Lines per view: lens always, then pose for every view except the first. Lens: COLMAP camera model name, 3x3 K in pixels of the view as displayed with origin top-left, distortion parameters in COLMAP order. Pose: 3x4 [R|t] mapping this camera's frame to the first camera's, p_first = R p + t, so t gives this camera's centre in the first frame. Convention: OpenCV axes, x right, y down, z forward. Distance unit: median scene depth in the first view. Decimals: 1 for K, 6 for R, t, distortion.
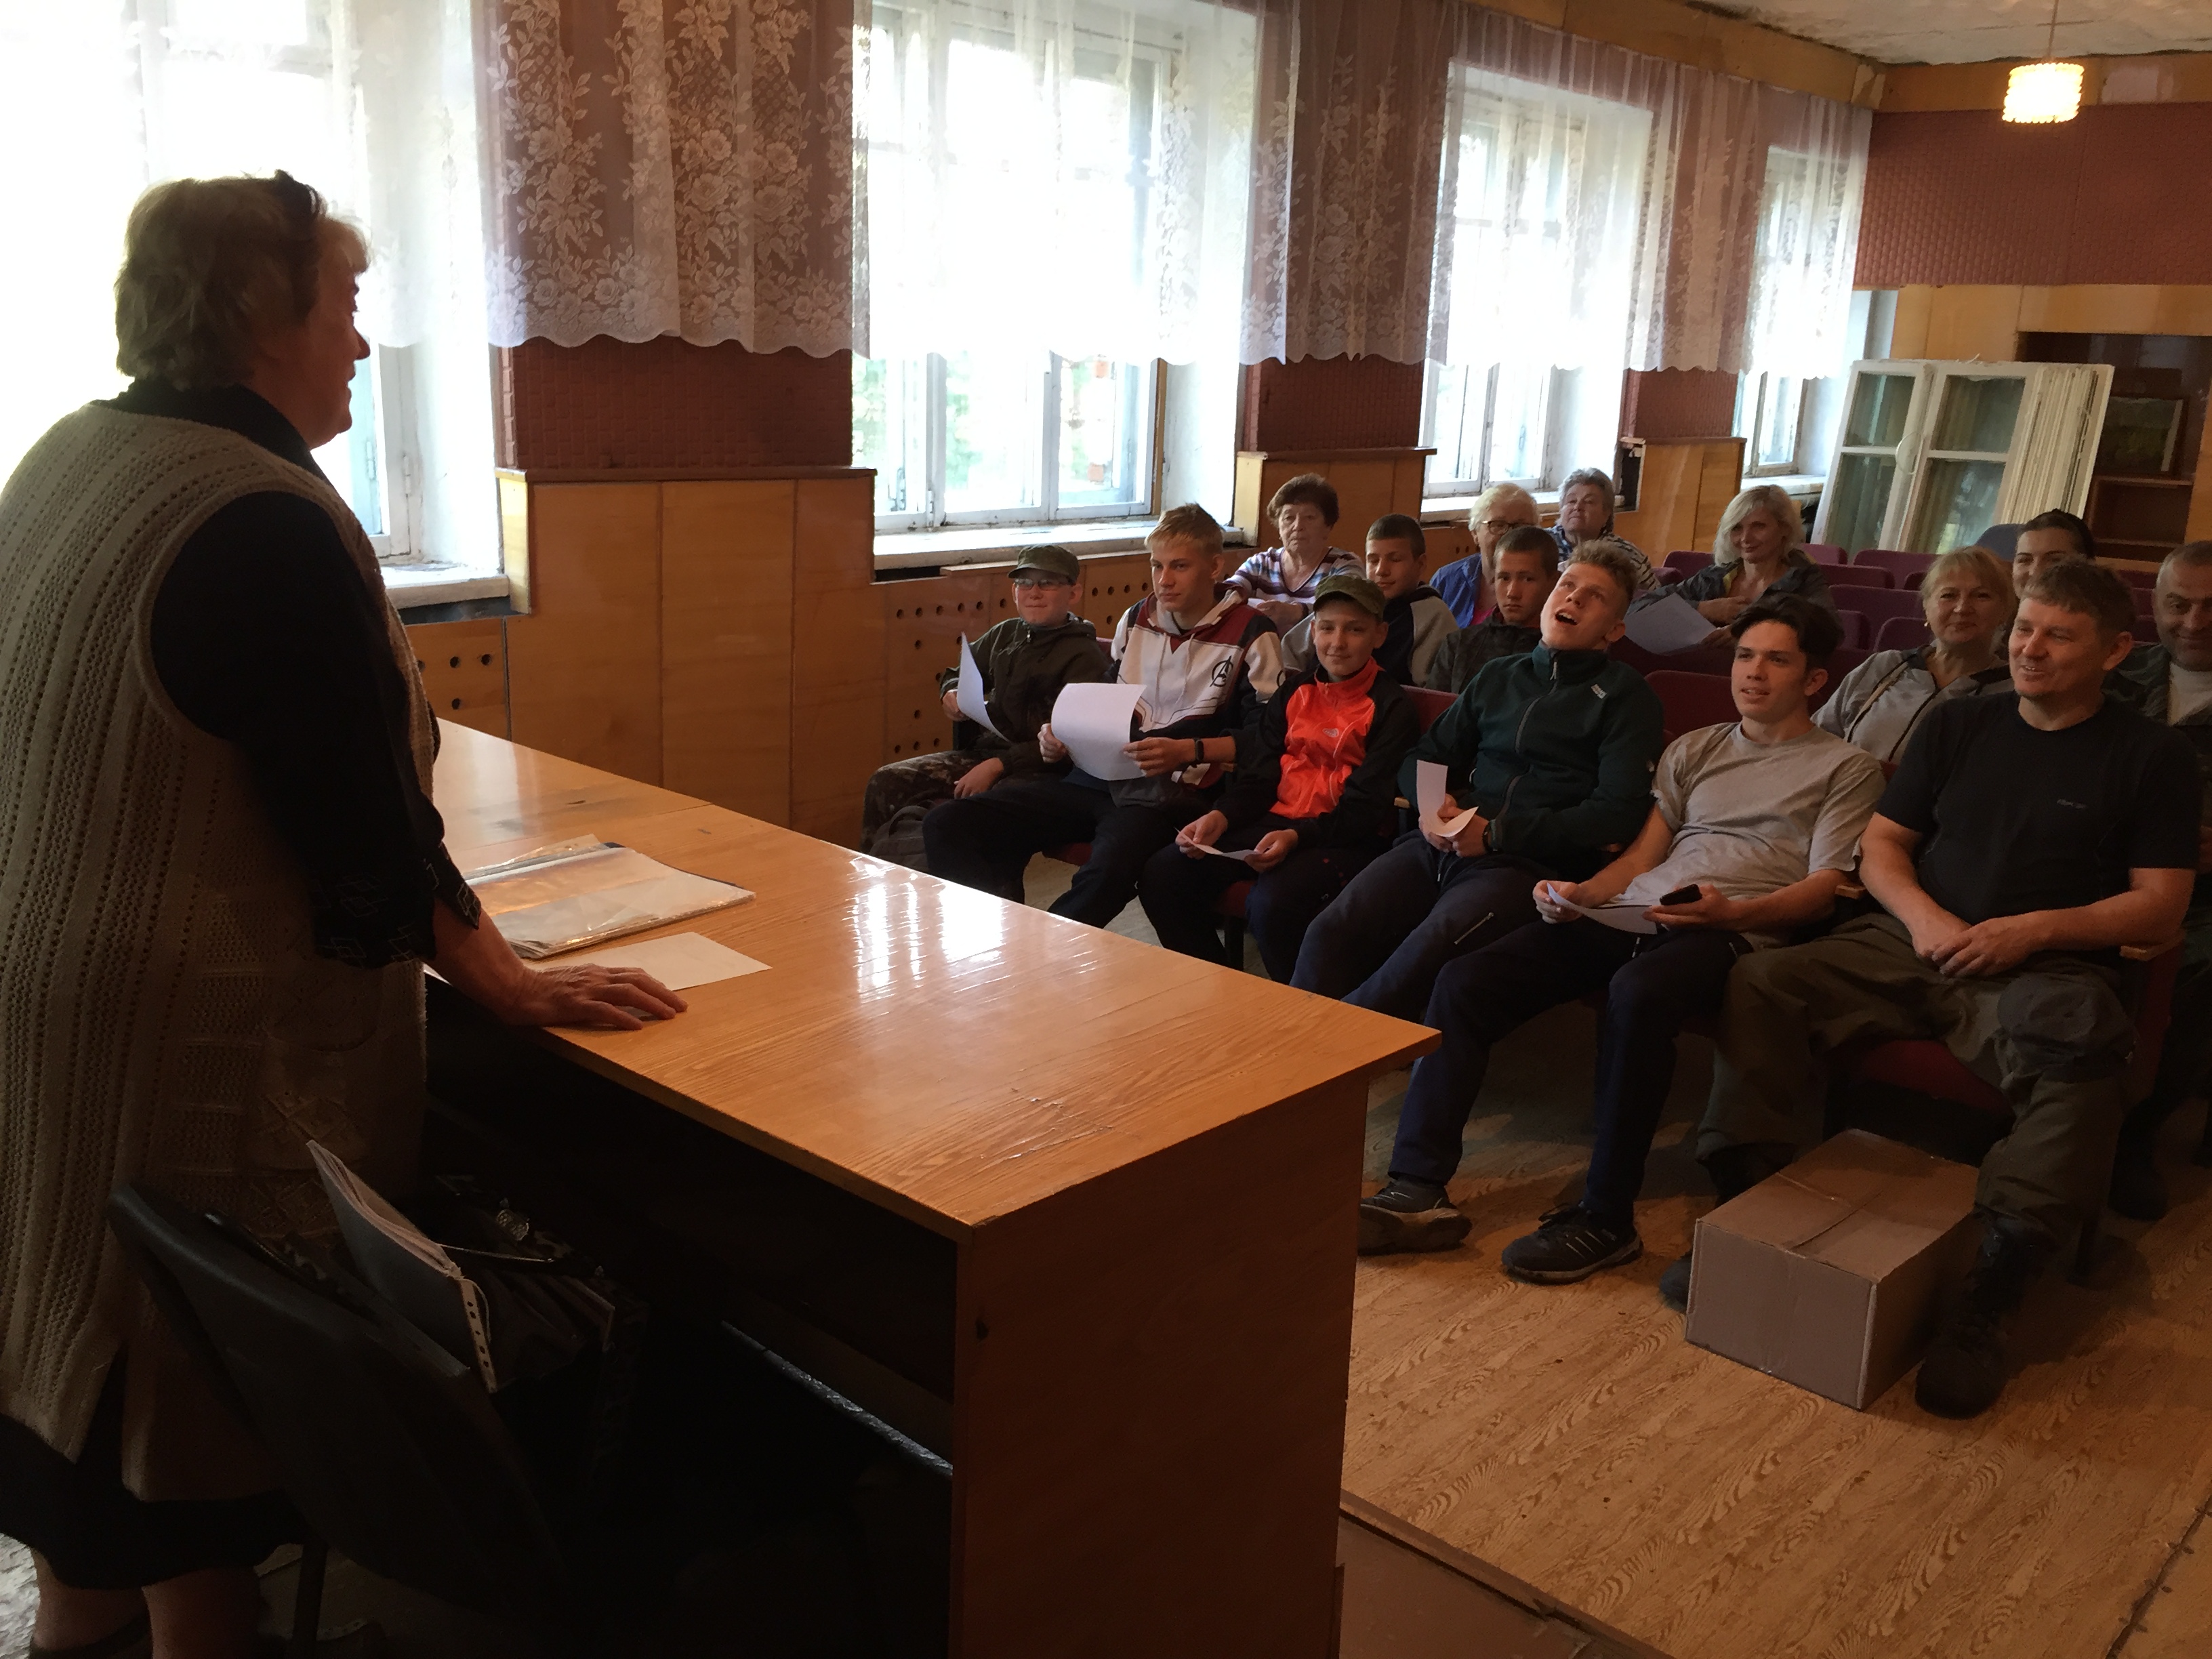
lens RADIAL K [[1827.9, 0, 1106.0], [0, 1827.9, 829.5], [0, 0, 1]] dist [0.005192, -0.059489]
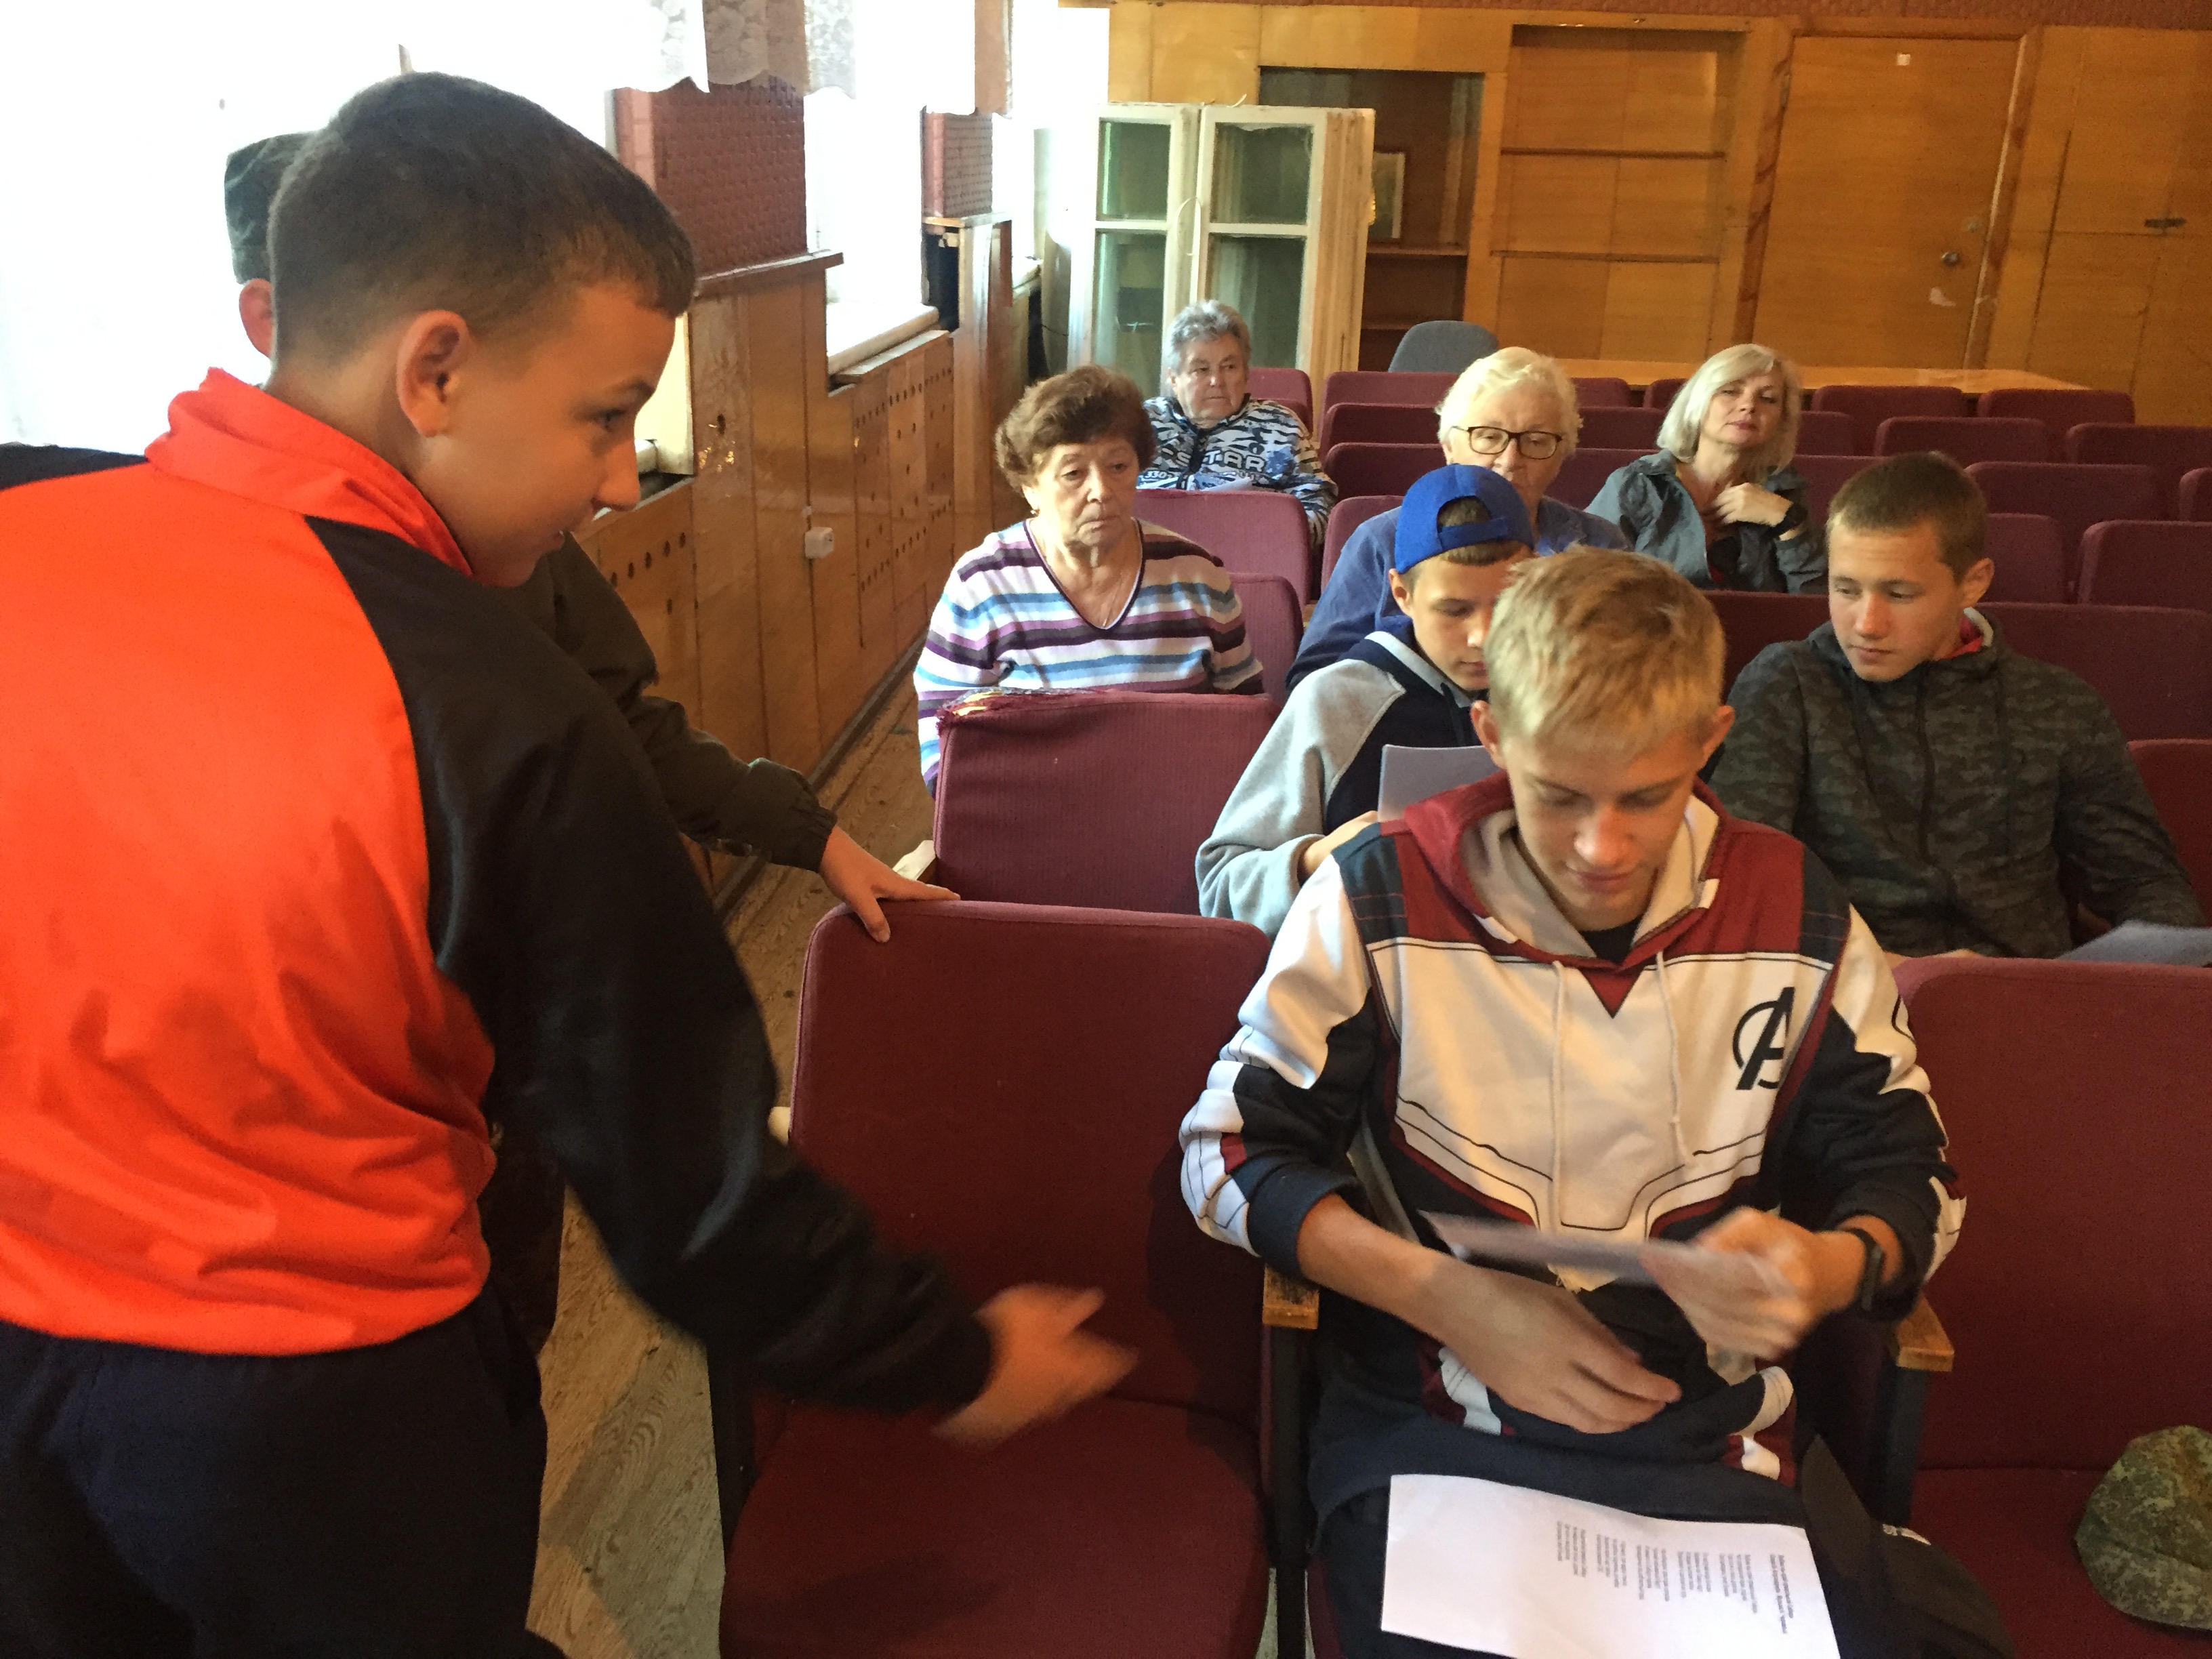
lens RADIAL K [[1827.9, 0, 1106.0], [0, 1827.9, 829.5], [0, 0, 1]] dist [0.005192, -0.059489]
pose [[0.775856, -0.221988, 0.590566, -0.114622], [0.144901, 0.973730, 0.175651, -0.104010], [-0.614044, -0.050706, 0.787641, 0.418882]]
